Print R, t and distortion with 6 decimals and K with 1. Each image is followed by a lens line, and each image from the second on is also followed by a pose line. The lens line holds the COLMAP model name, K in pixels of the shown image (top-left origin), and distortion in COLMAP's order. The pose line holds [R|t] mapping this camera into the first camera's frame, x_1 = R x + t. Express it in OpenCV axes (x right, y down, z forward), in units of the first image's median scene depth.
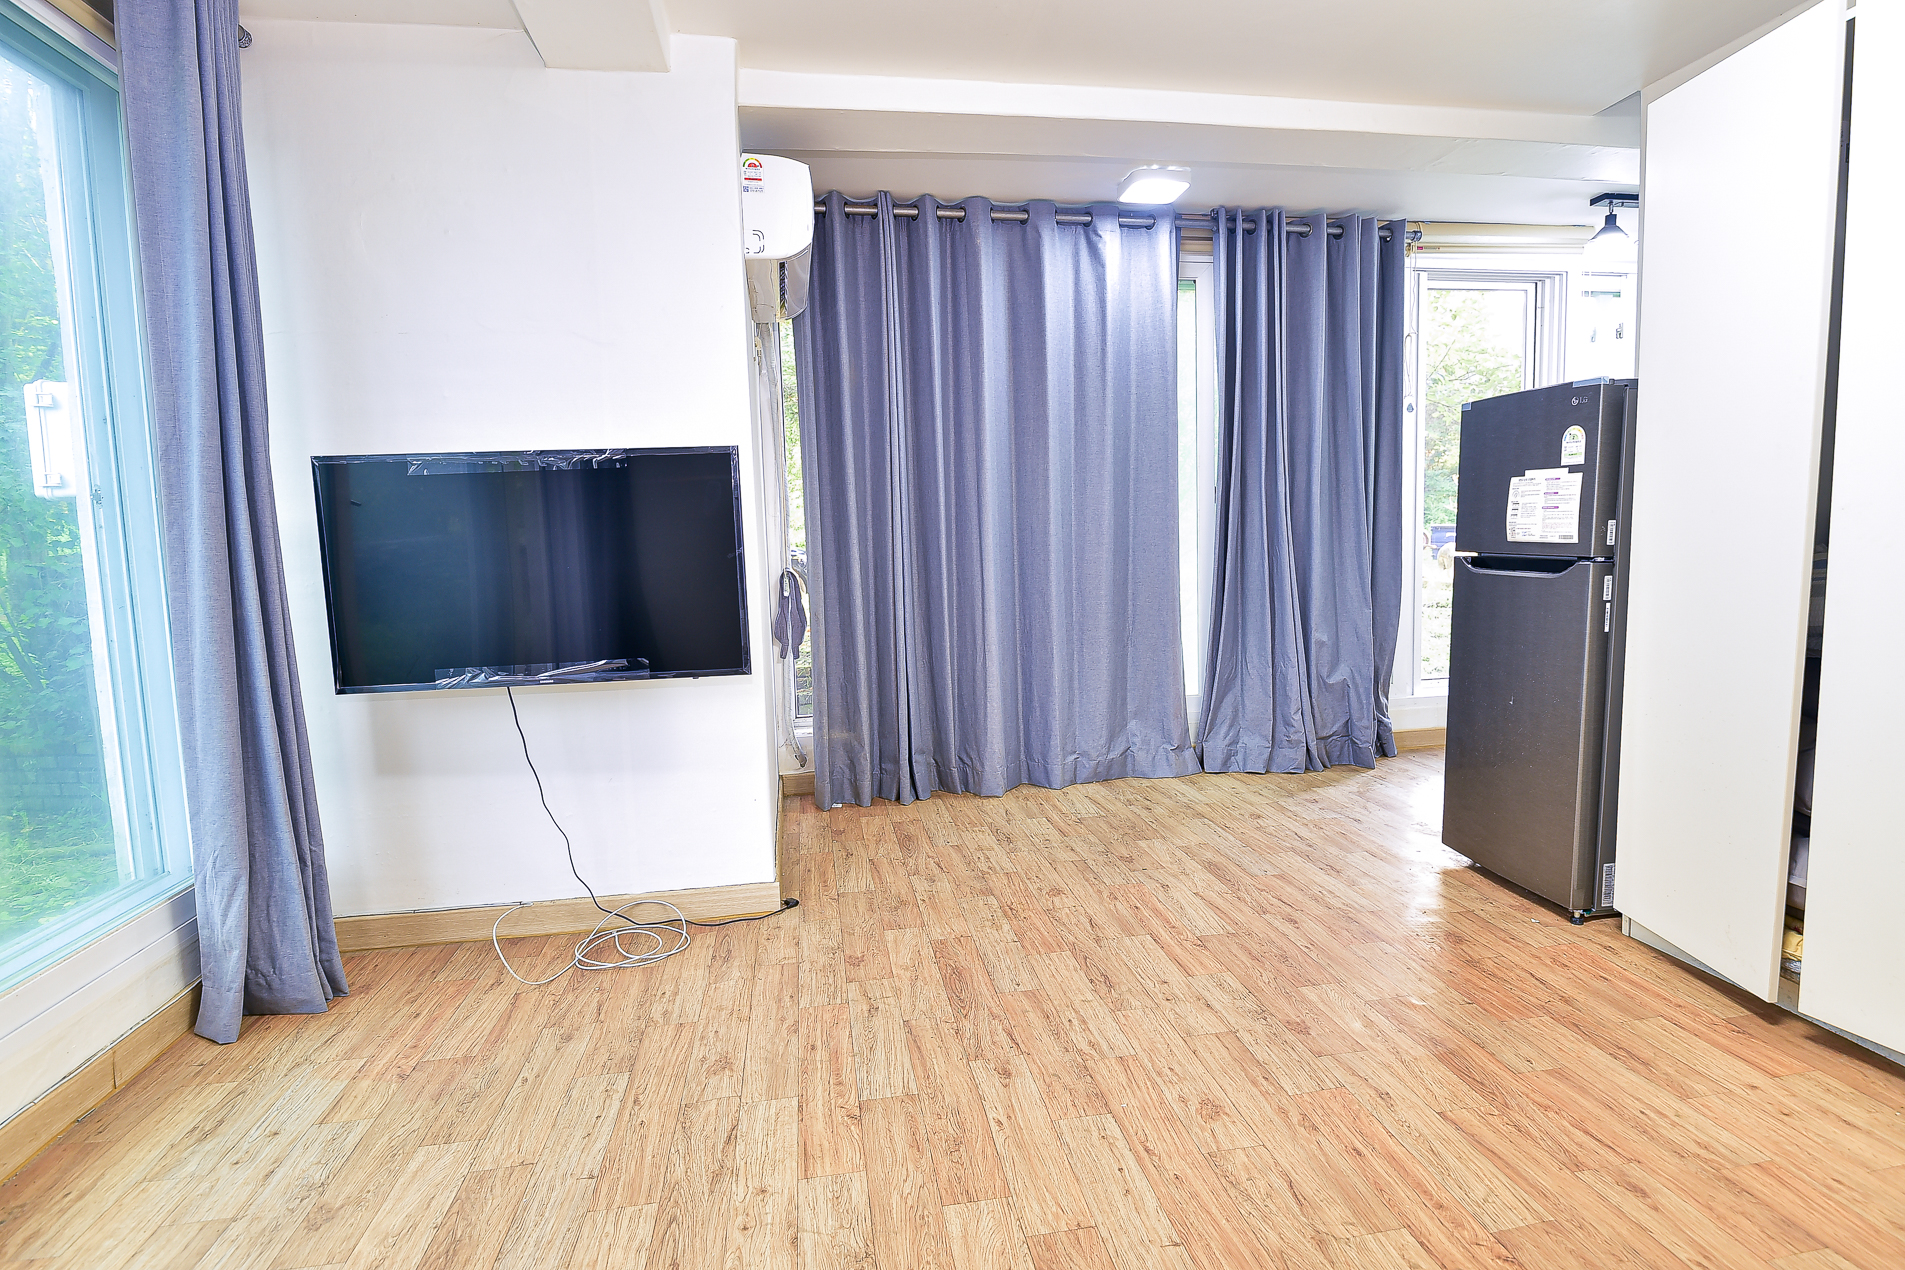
lens RADIAL K [[966.7, 0, 964.0], [0, 966.7, 634.5], [0, 0, 1]] dist [-0.016278, -0.003826]
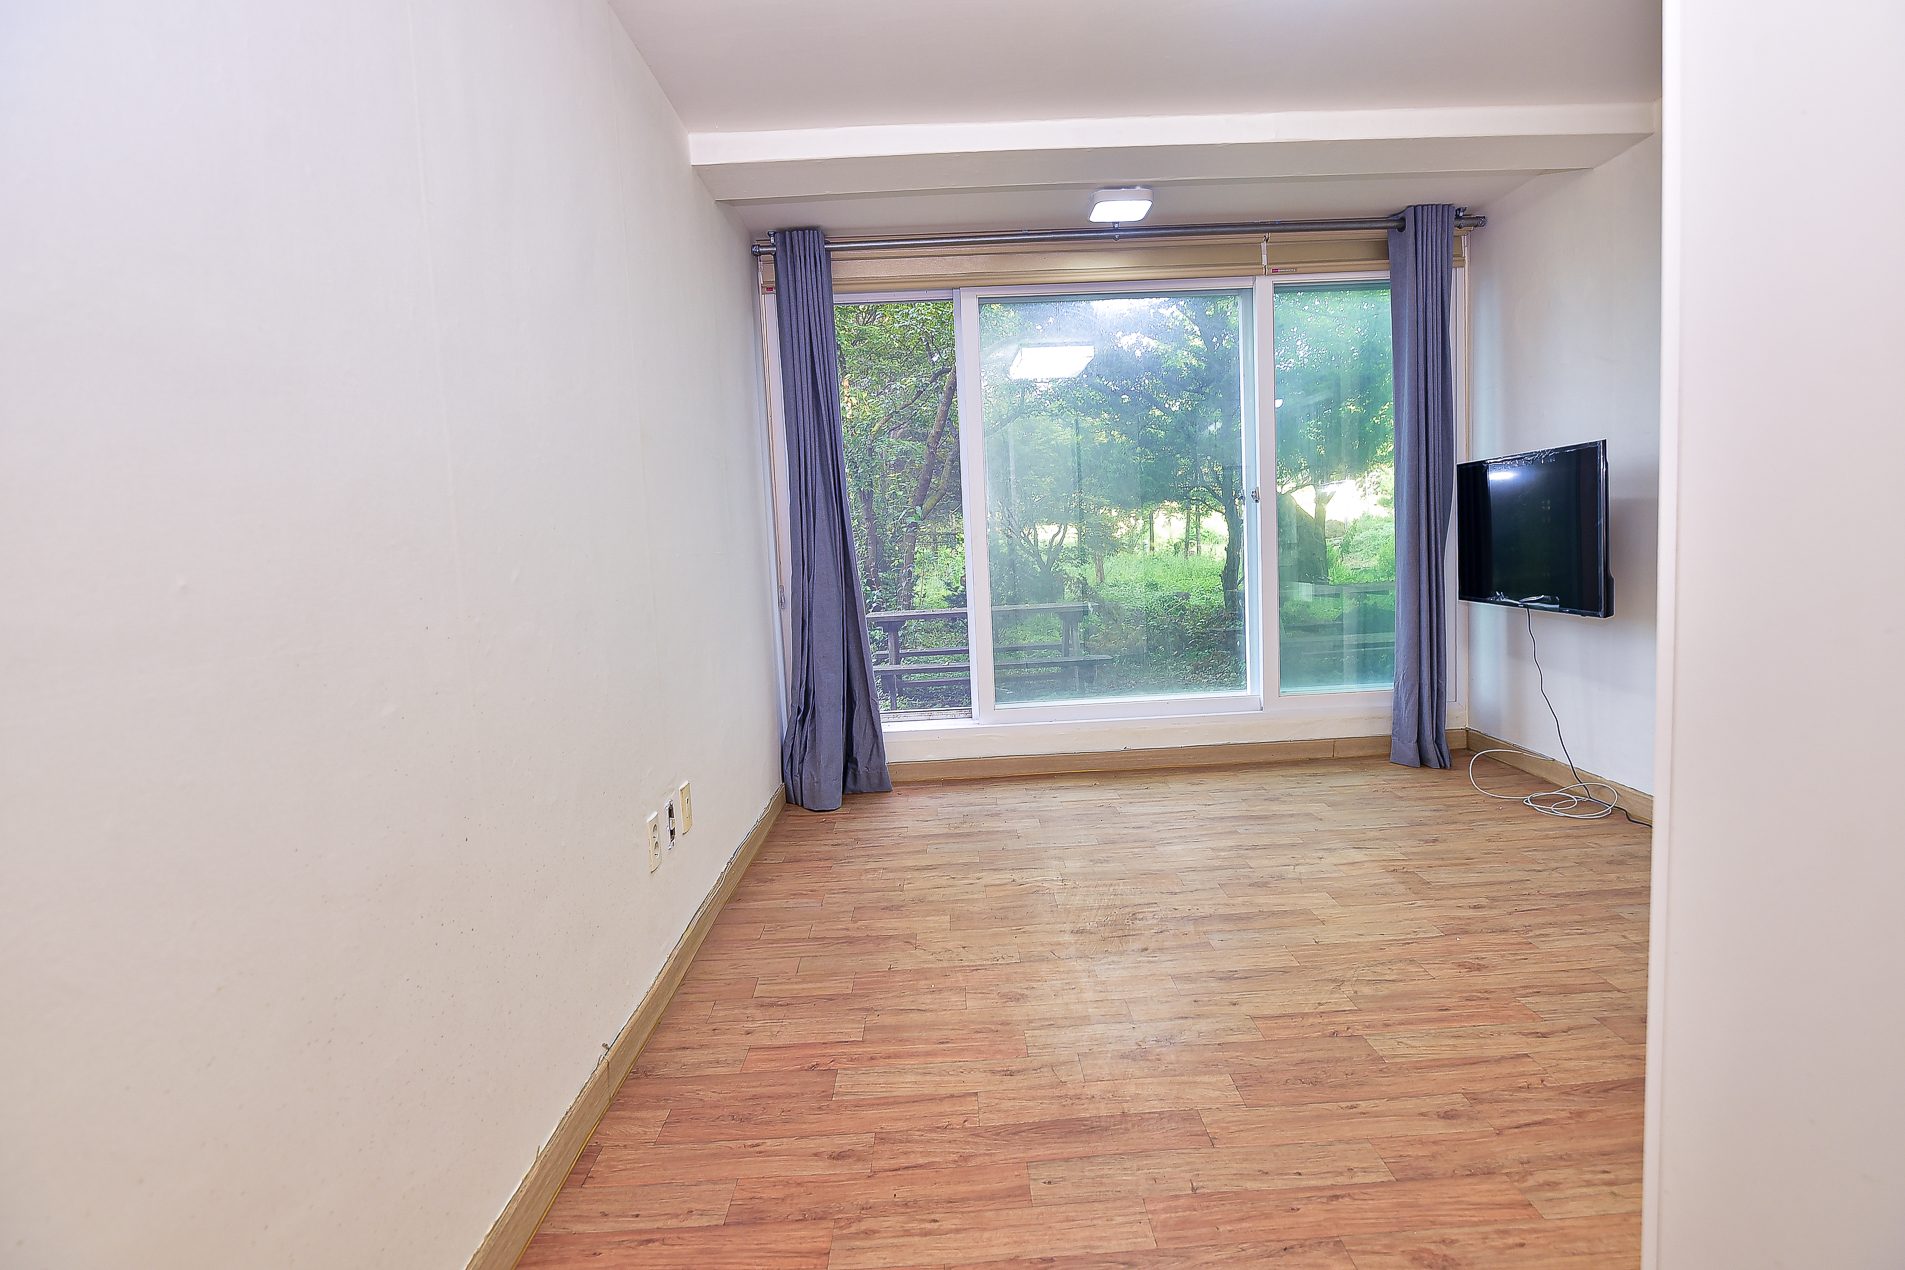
lens RADIAL K [[966.7, 0, 965.5], [0, 966.7, 630.5], [0, 0, 1]] dist [-0.016278, -0.003826]
pose [[-0.143712, 0.134548, -0.980430, 1.262617], [-0.044176, 0.988855, 0.142179, -0.149725], [0.988633, 0.063744, -0.136167, 0.925862]]
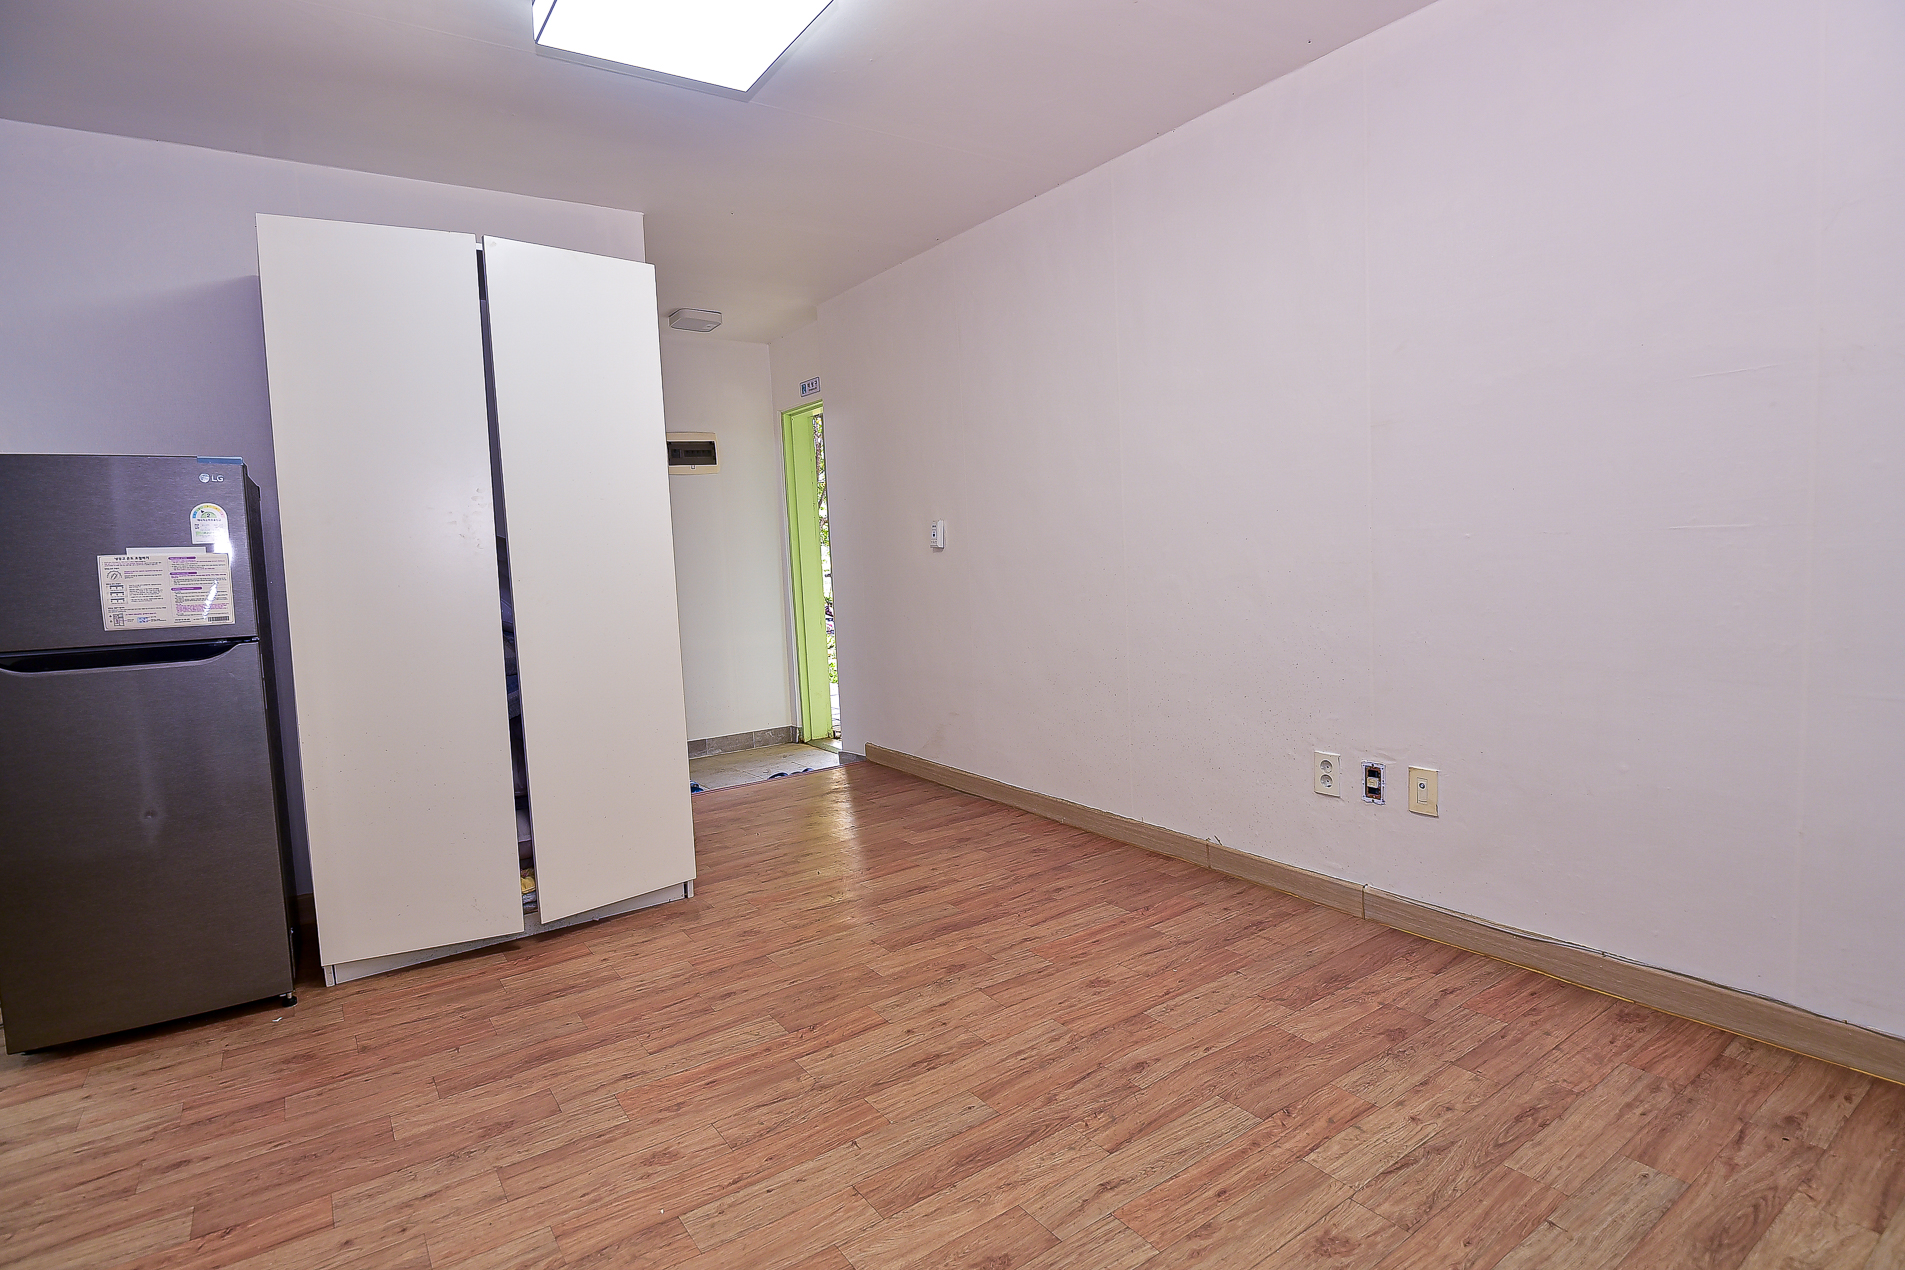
lens RADIAL K [[966.7, 0, 971.9], [0, 966.7, 628.7], [0, 0, 1]] dist [-0.016278, -0.003826]
pose [[-0.435240, -0.027560, 0.899893, -0.760988], [0.149506, 0.983441, 0.102429, -0.146481], [-0.887814, 0.179120, -0.423912, 1.416096]]
